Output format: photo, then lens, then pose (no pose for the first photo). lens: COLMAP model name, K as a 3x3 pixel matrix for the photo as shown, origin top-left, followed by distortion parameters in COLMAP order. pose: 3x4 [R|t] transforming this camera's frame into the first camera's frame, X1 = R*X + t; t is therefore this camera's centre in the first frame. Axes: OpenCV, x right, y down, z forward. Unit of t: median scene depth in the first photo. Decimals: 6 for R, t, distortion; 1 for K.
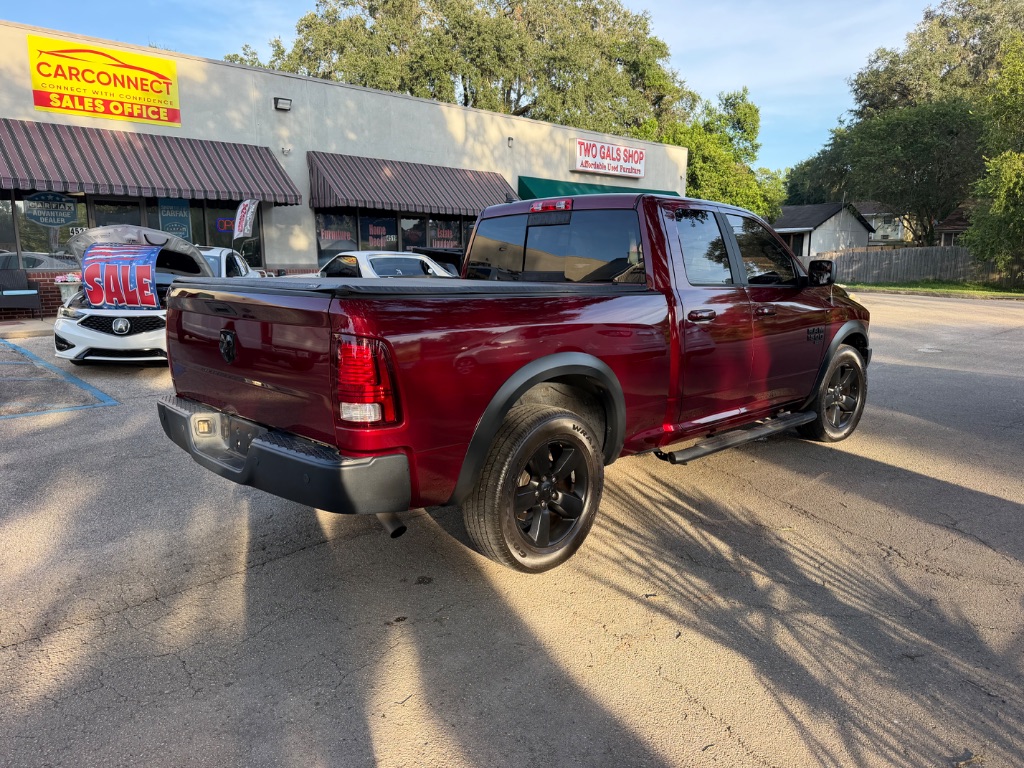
lens RADIAL K [[749.5, 0, 512.0], [0, 749.5, 384.0], [0, 0, 1]] dist [0.037747, -0.038089]
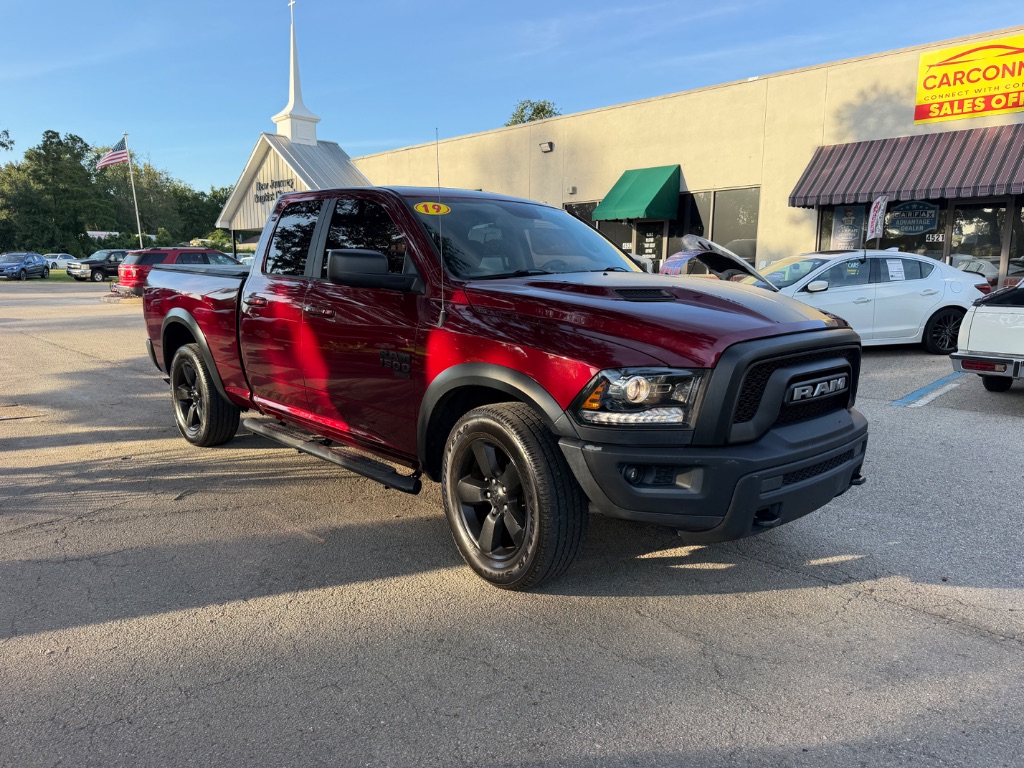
lens RADIAL K [[730.6, 0, 513.9], [0, 730.6, 407.0], [0, 0, 1]] dist [0.043967, -0.054056]
pose [[-0.049970, 0.184715, -0.981521, 0.341425], [-0.170259, 0.966788, 0.190611, -0.055145], [0.984132, 0.176637, -0.016861, 0.369590]]
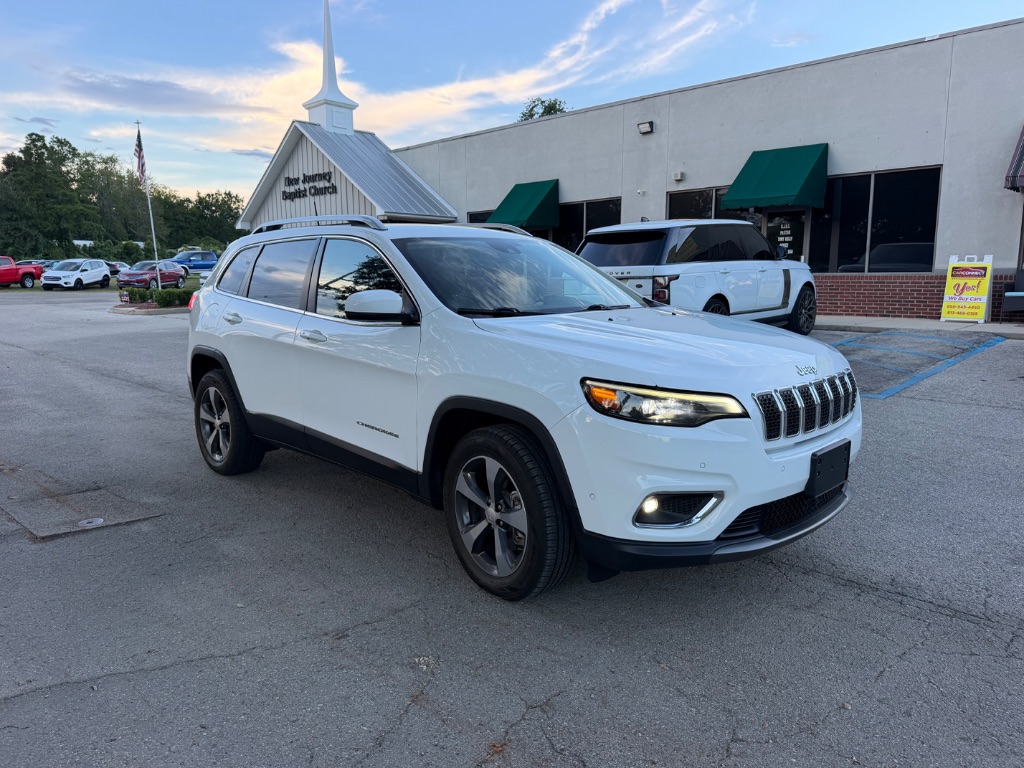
lens RADIAL K [[740.5, 0, 516.7], [0, 740.5, 384.9], [0, 0, 1]] dist [0.037613, -0.050566]
pose [[-0.024147, 0.148351, -0.988640, 0.200268], [-0.159973, 0.975611, 0.150304, -0.027764], [0.986826, 0.161785, 0.000174, 0.232718]]
